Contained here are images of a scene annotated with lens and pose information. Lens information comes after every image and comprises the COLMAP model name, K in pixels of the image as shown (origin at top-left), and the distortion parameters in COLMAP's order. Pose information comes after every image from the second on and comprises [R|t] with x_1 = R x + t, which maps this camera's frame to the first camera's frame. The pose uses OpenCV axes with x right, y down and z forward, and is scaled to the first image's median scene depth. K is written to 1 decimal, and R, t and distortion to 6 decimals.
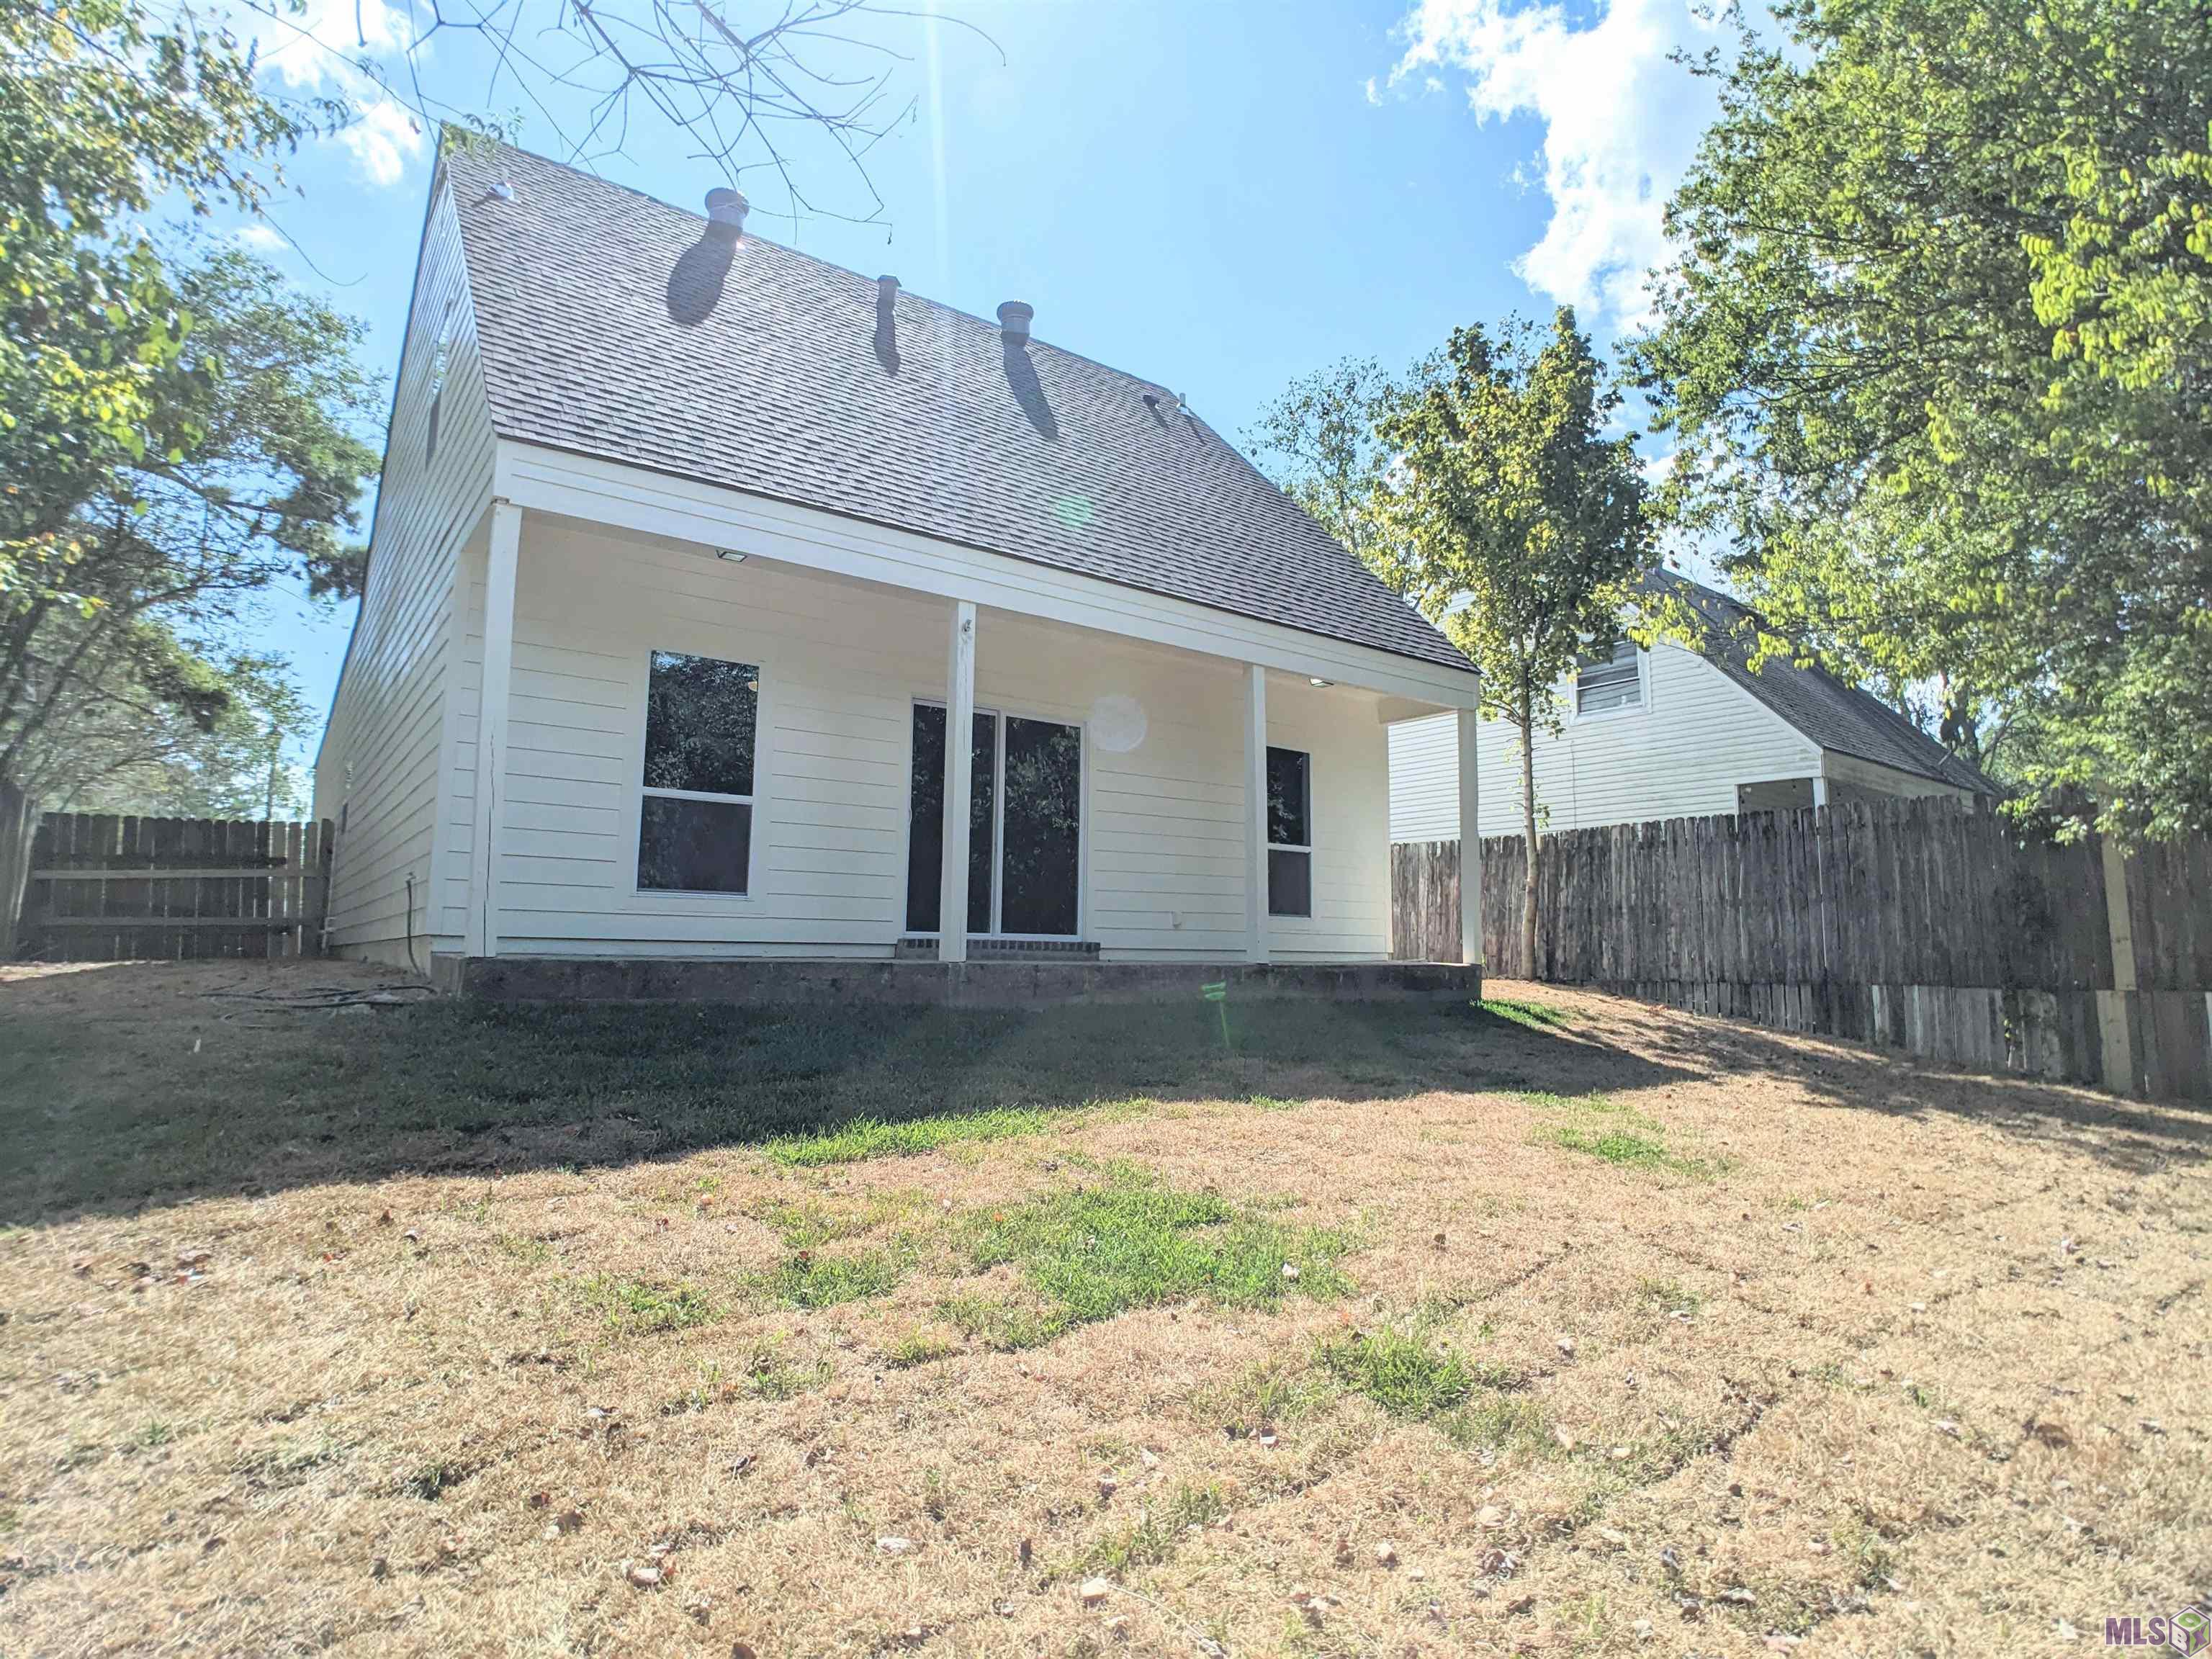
lens RADIAL K [[1199.9, 0, 1103.7], [0, 1199.9, 822.7], [0, 0, 1]] dist [-0.037758, 0.007186]
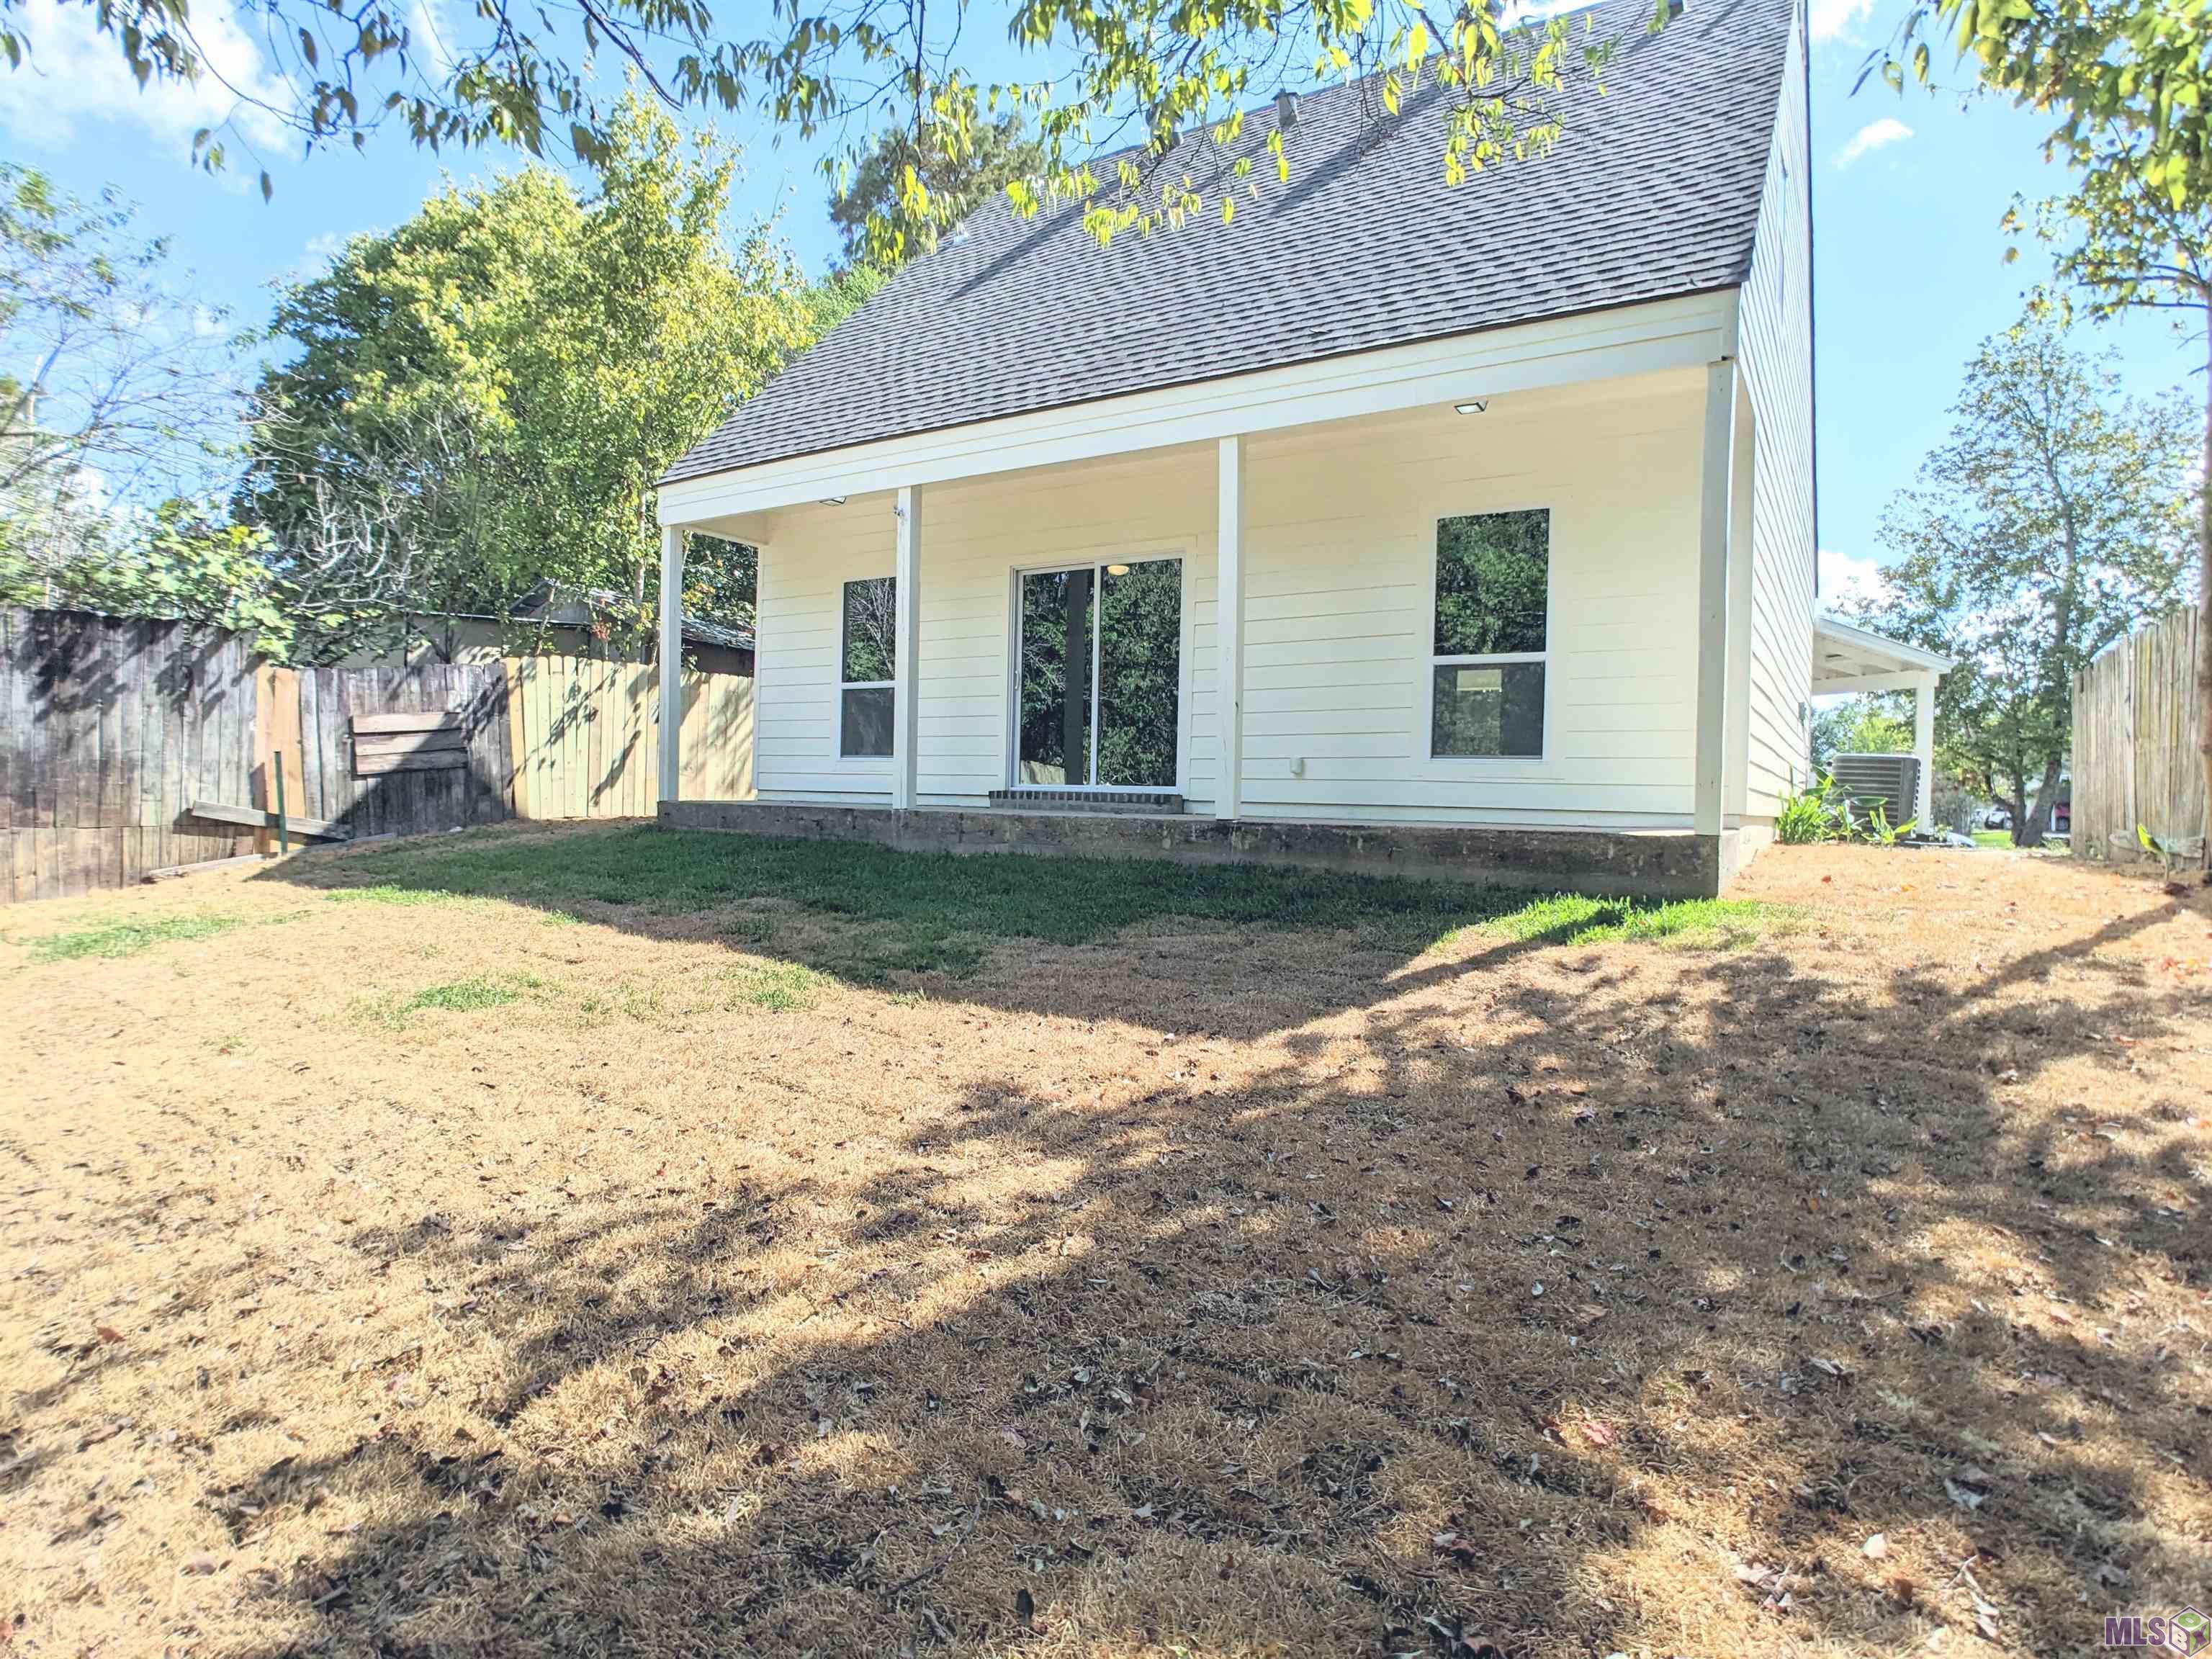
lens RADIAL K [[1199.9, 0, 1103.6], [0, 1199.9, 825.3], [0, 0, 1]] dist [-0.037758, 0.007186]
pose [[0.355778, 0.015586, -0.934441, 0.758343], [0.078033, 0.995874, 0.046321, 0.070451], [0.931307, -0.089397, 0.353093, 0.574828]]
